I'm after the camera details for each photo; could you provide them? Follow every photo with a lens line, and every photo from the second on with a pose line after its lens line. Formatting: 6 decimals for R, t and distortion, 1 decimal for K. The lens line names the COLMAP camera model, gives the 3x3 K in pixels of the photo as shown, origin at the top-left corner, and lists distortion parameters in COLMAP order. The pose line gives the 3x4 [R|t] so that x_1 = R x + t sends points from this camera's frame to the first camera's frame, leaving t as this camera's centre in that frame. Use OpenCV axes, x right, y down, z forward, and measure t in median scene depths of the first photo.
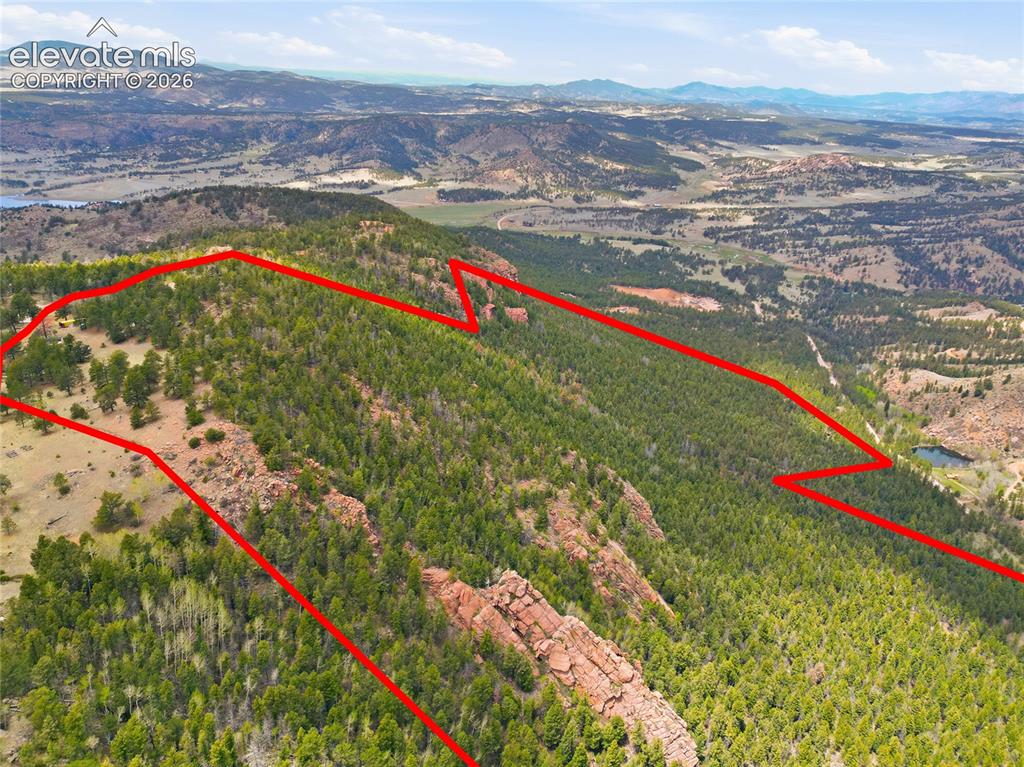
lens RADIAL K [[770.6, 0, 512.0], [0, 770.6, 383.5], [0, 0, 1]] dist [0.107897, -0.128735]
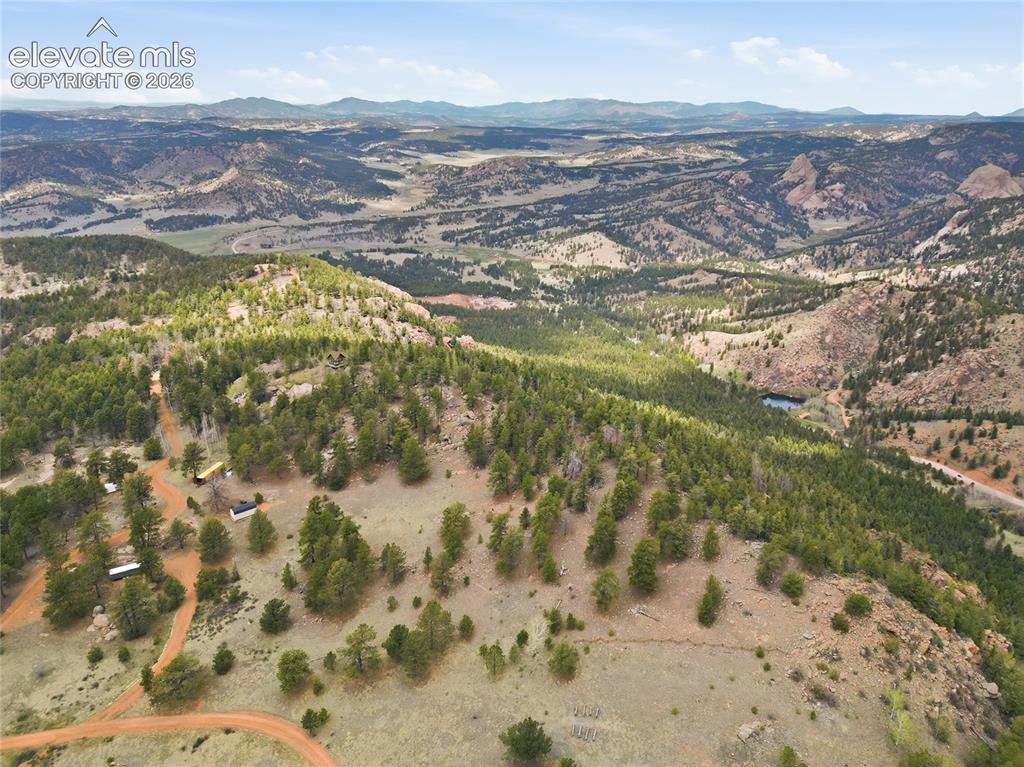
lens RADIAL K [[715.3, 0, 512.0], [0, 715.3, 383.5], [0, 0, 1]] dist [0.088472, -0.087132]
pose [[0.905522, -0.189419, 0.379670, -0.069300], [0.186516, 0.981430, 0.044794, -0.017547], [-0.381105, 0.030252, 0.924037, 0.040936]]
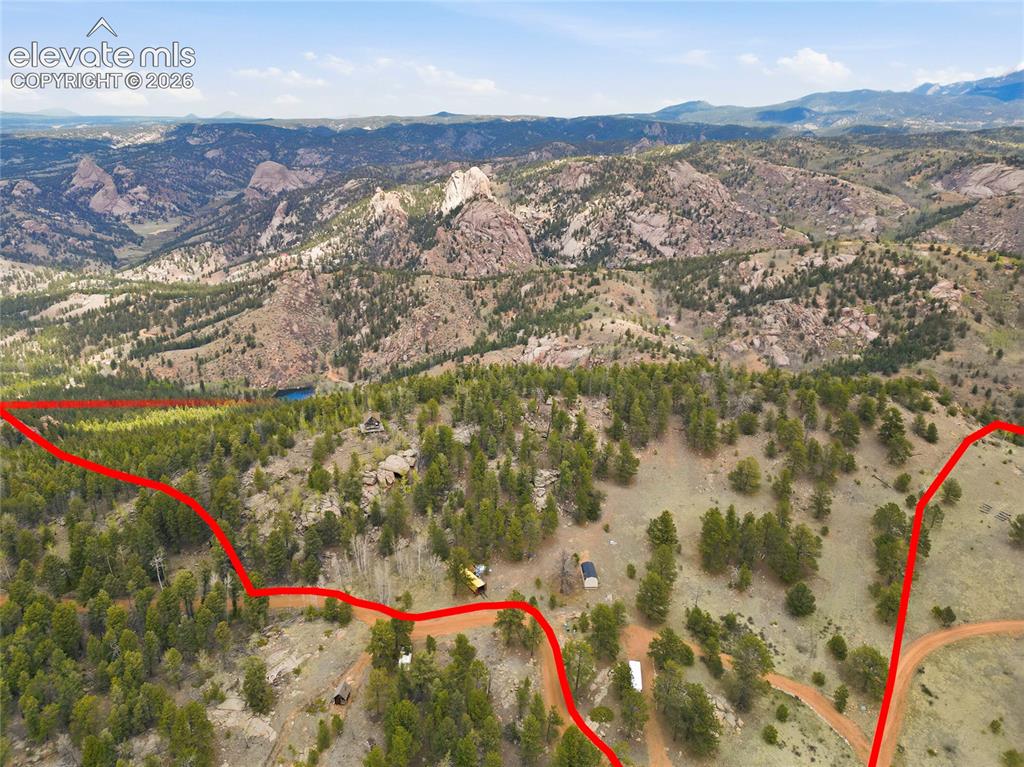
lens RADIAL K [[715.3, 0, 512.0], [0, 715.3, 383.5], [0, 0, 1]] dist [0.088472, -0.087132]
pose [[0.194671, -0.386987, 0.901301, -0.123982], [0.358623, 0.883343, 0.301818, -0.044942], [-0.912958, 0.264472, 0.310744, 0.104775]]
